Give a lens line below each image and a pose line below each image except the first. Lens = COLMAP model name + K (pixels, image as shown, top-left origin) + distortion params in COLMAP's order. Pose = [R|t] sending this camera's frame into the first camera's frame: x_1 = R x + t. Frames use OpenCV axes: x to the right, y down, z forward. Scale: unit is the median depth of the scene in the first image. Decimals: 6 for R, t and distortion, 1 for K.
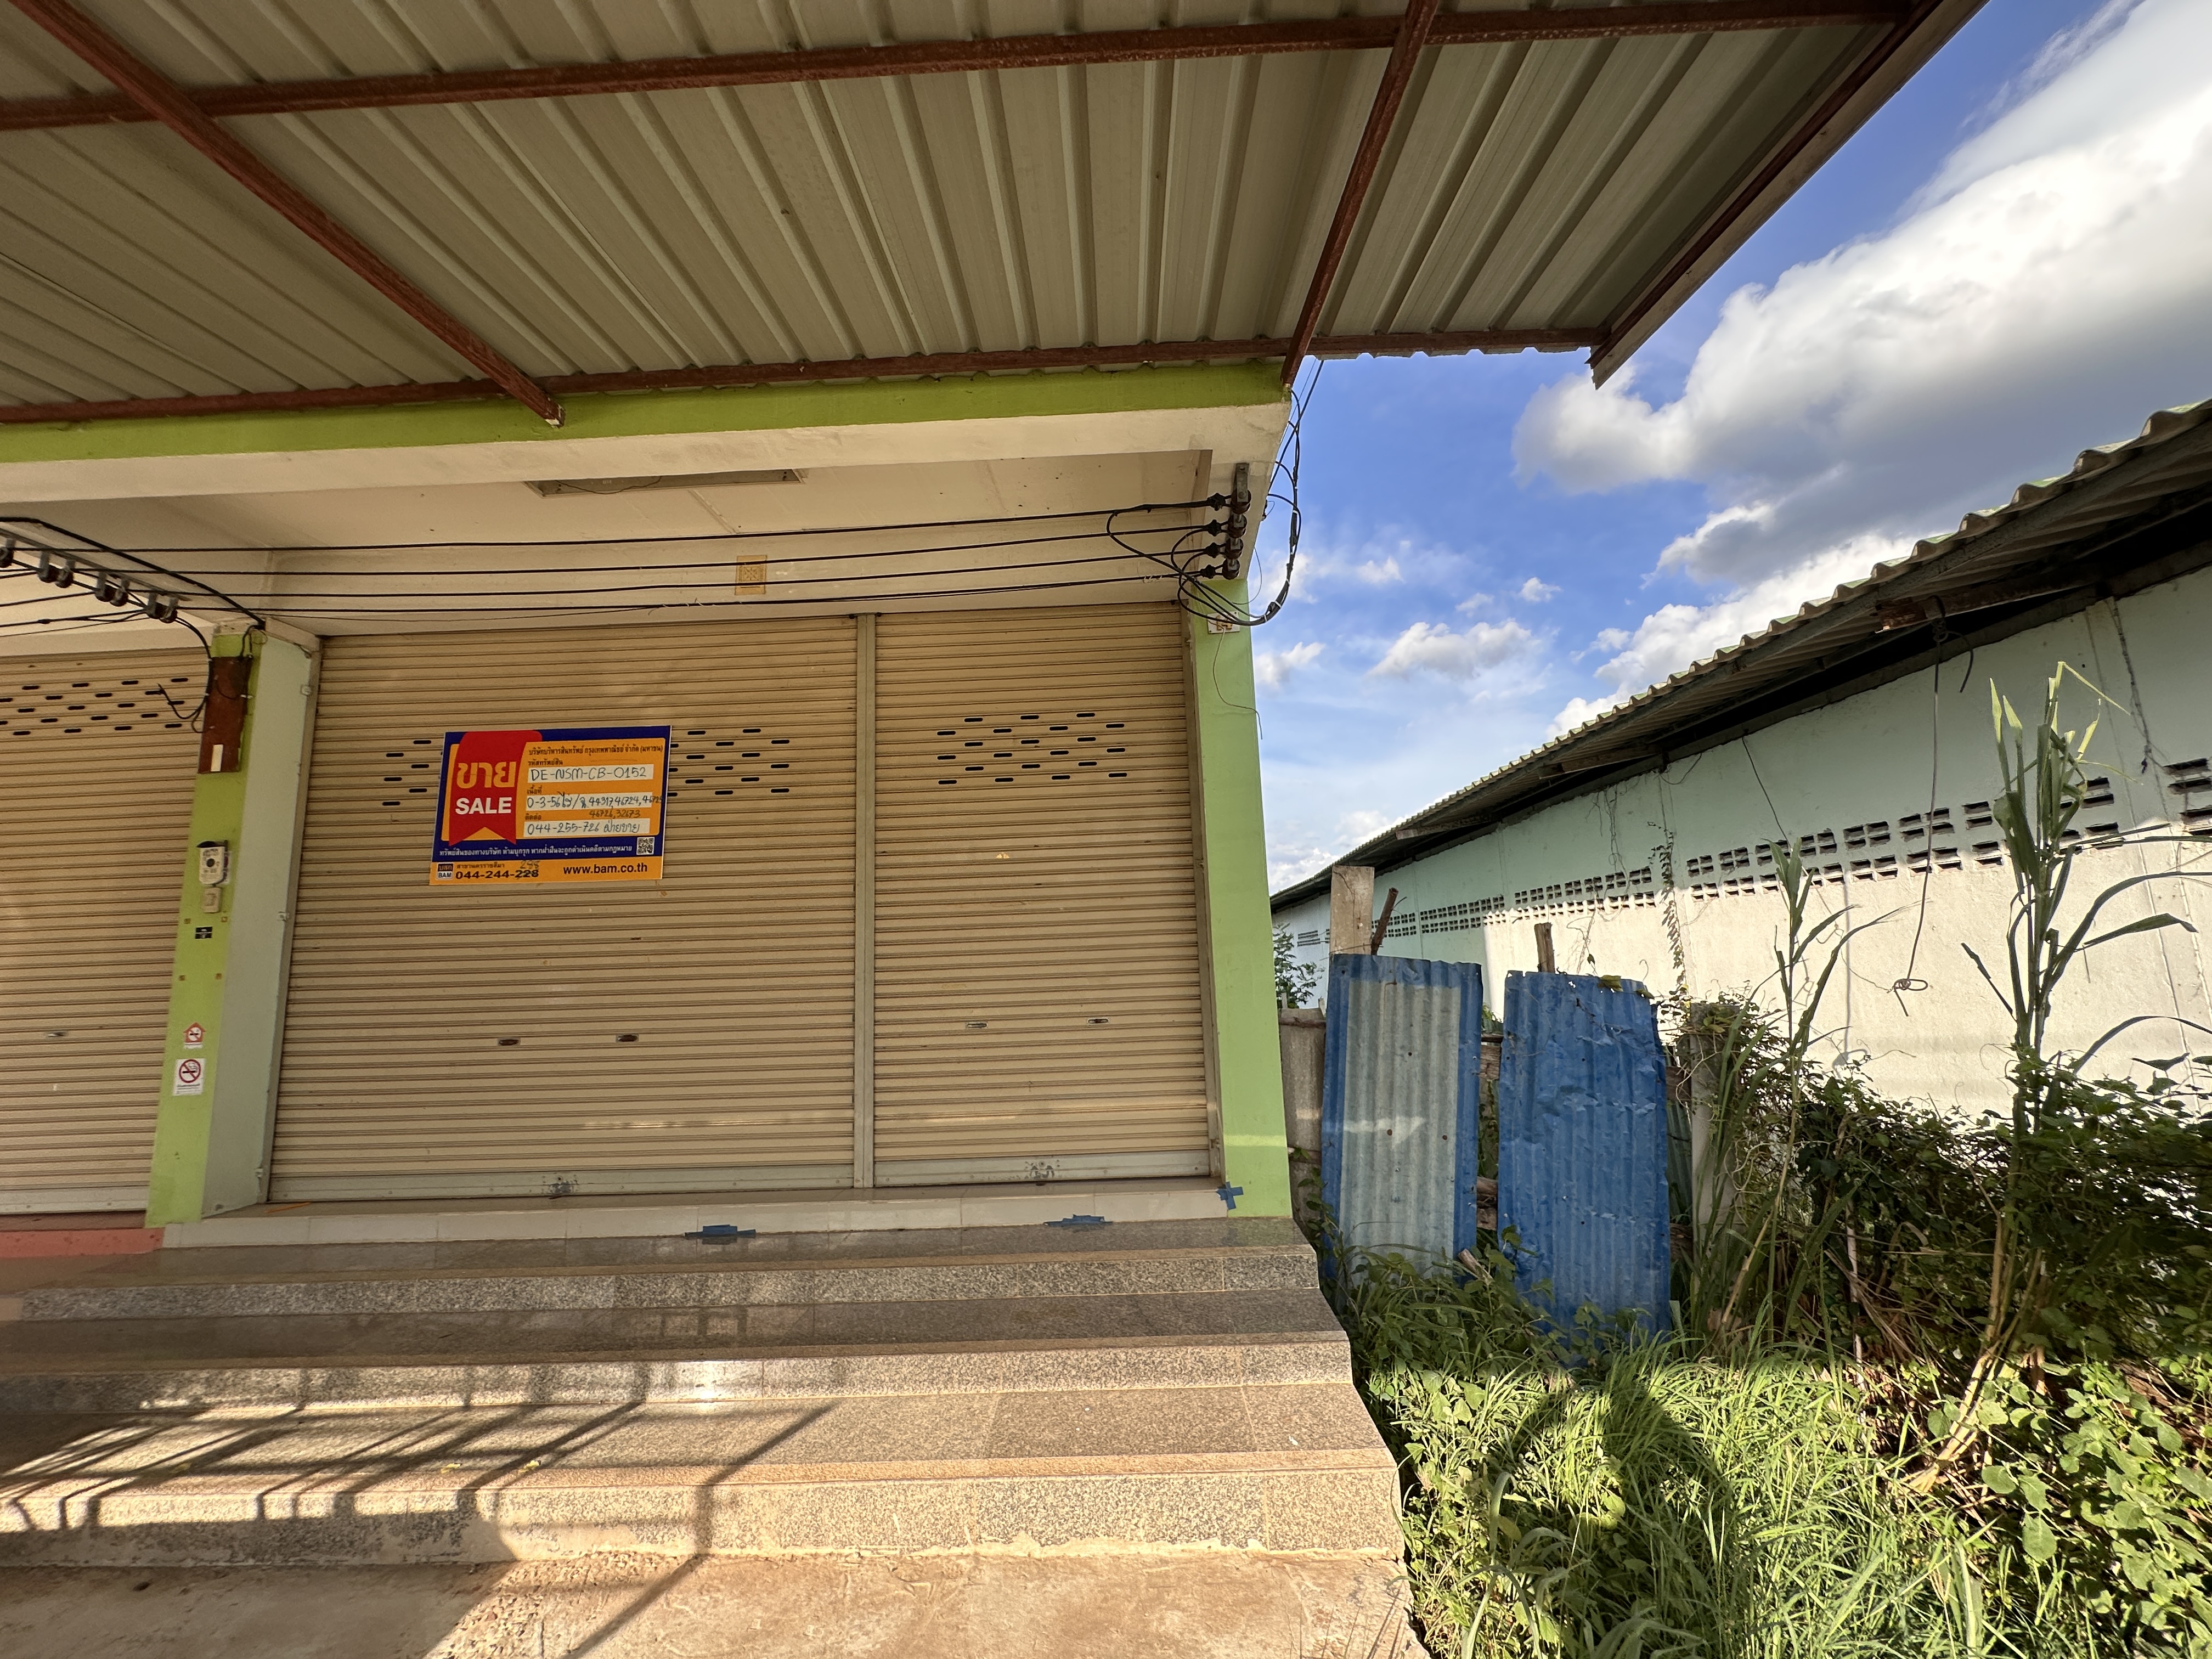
lens RADIAL K [[888.4, 0, 1104.3], [0, 888.4, 821.8], [0, 0, 1]] dist [-0.004528, 0.001893]
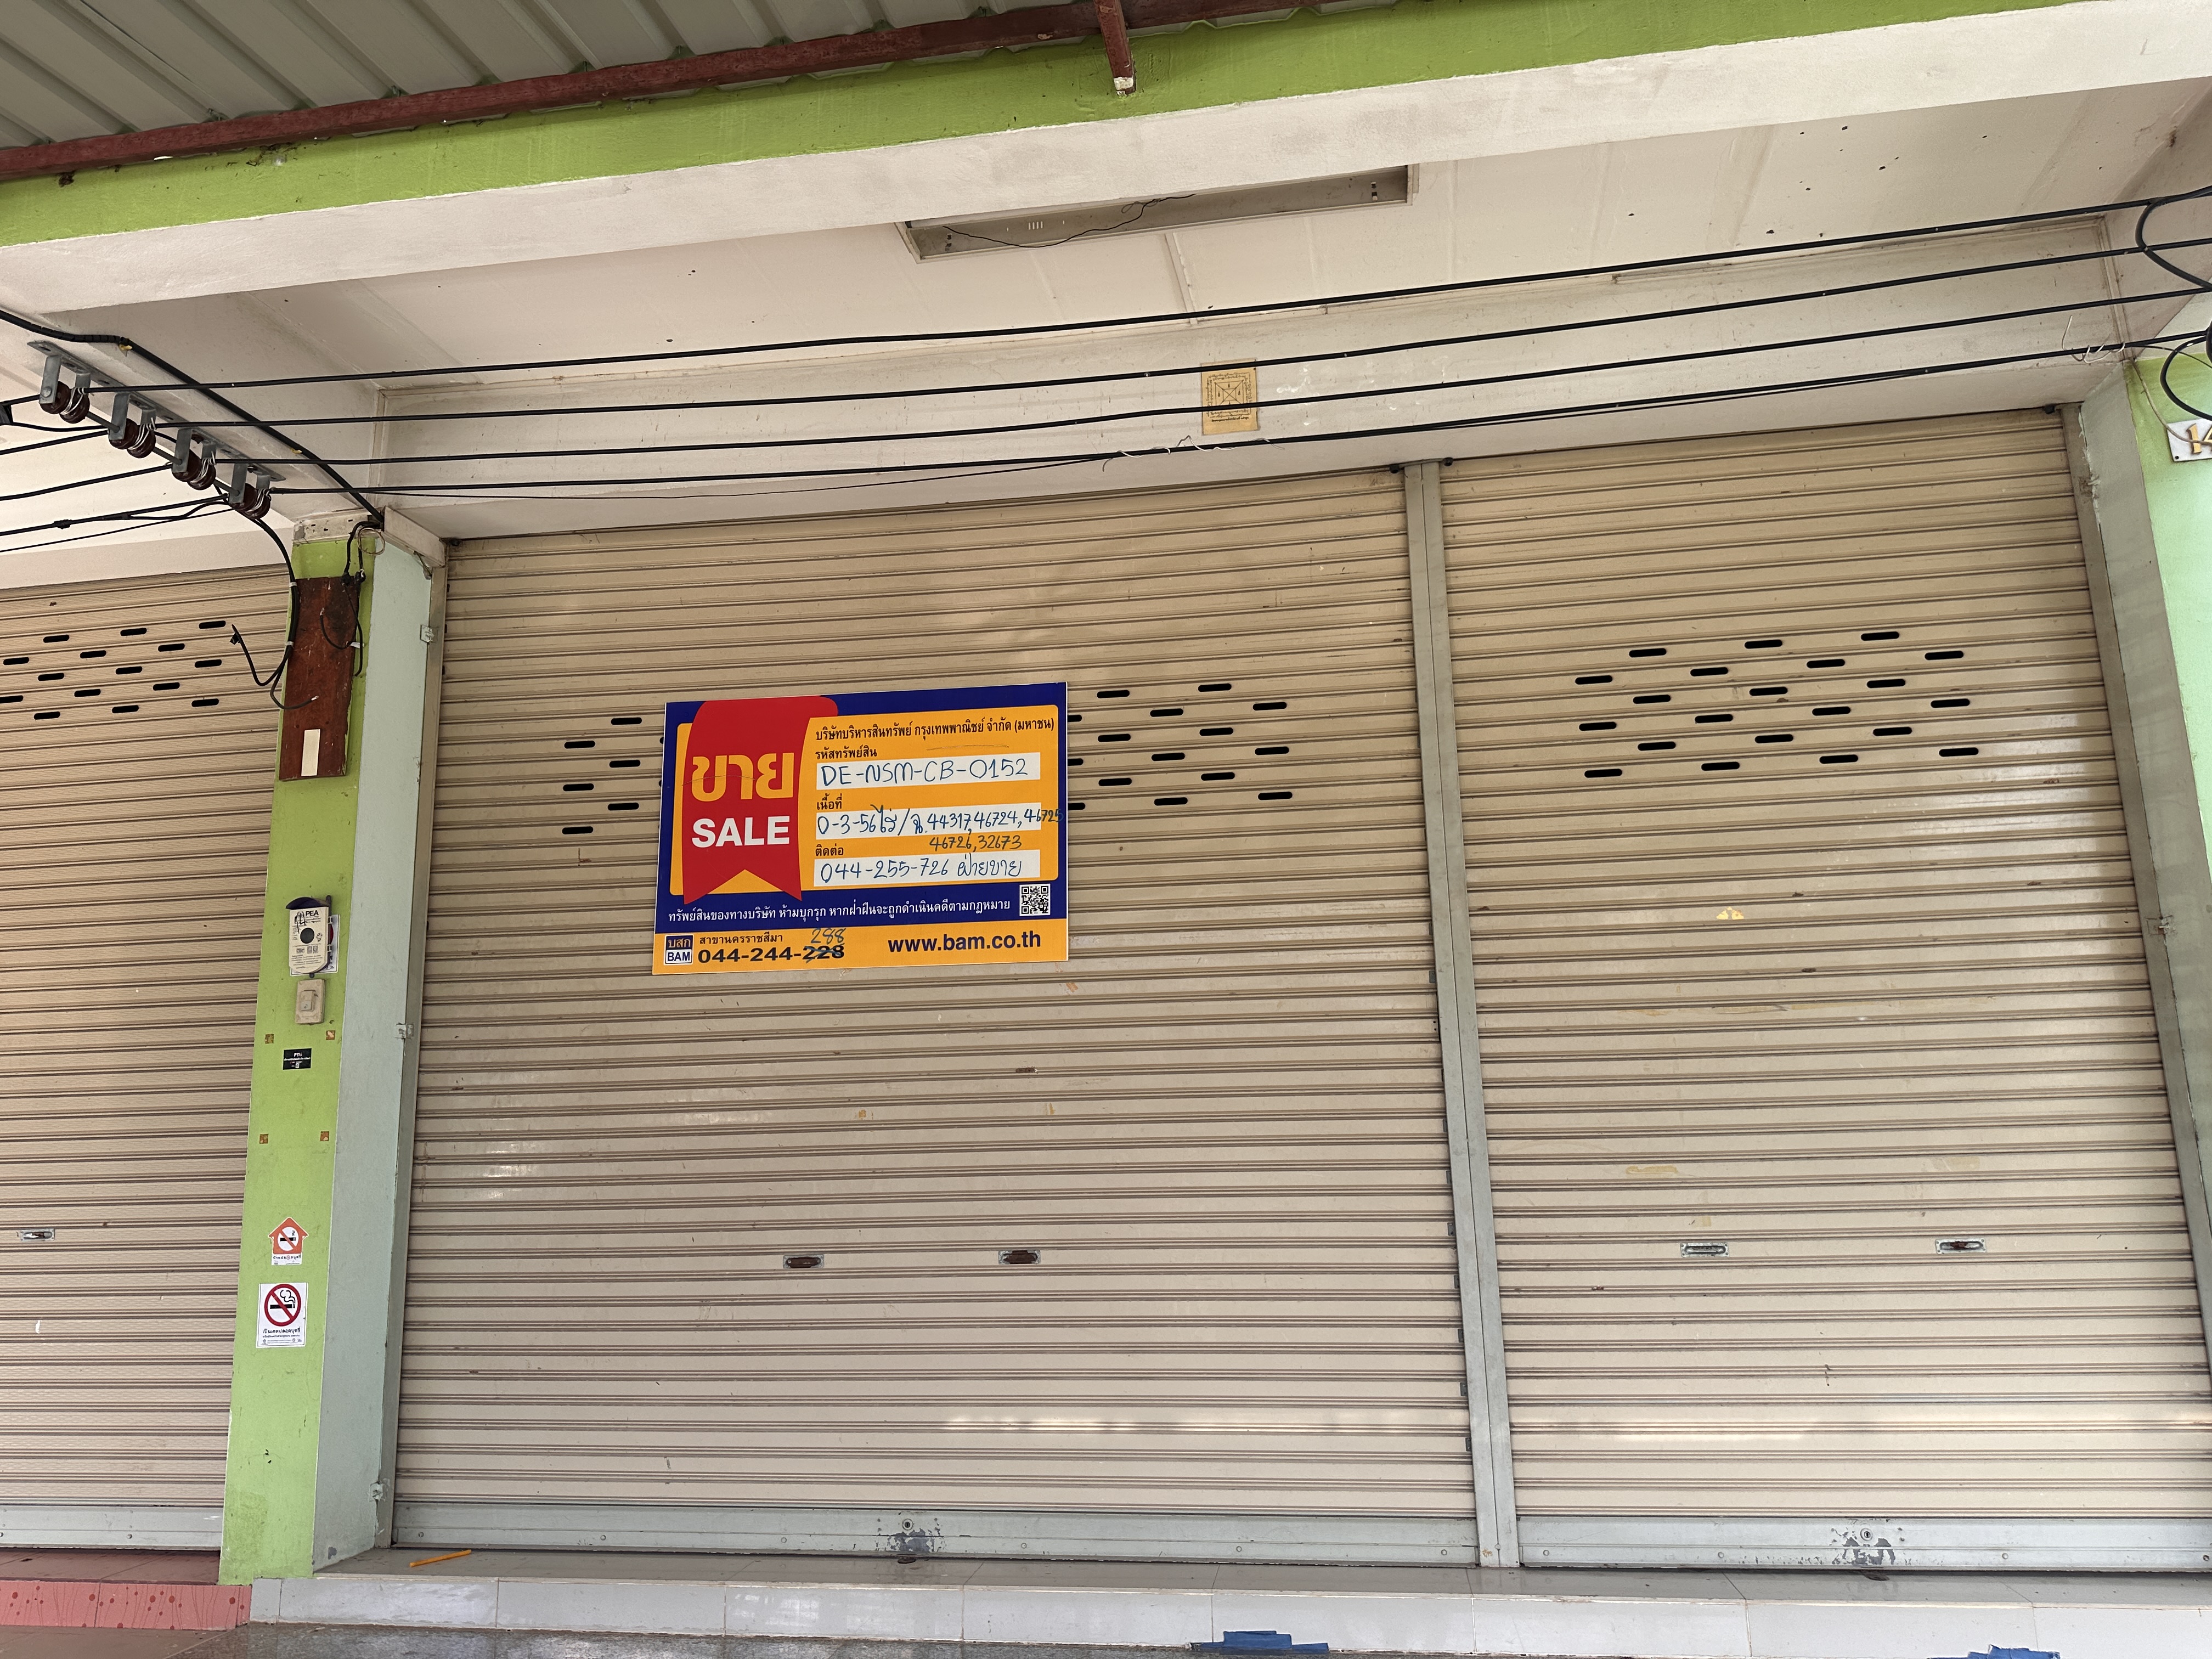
lens RADIAL K [[1573.9, 0, 1110.7], [0, 1573.9, 830.5], [0, 0, 1]] dist [0.044311, -0.051463]
pose [[0.991700, -0.014183, -0.127788, -0.356402], [0.009115, 0.999152, -0.040155, 0.023934], [0.128250, 0.038657, 0.990988, 0.051475]]
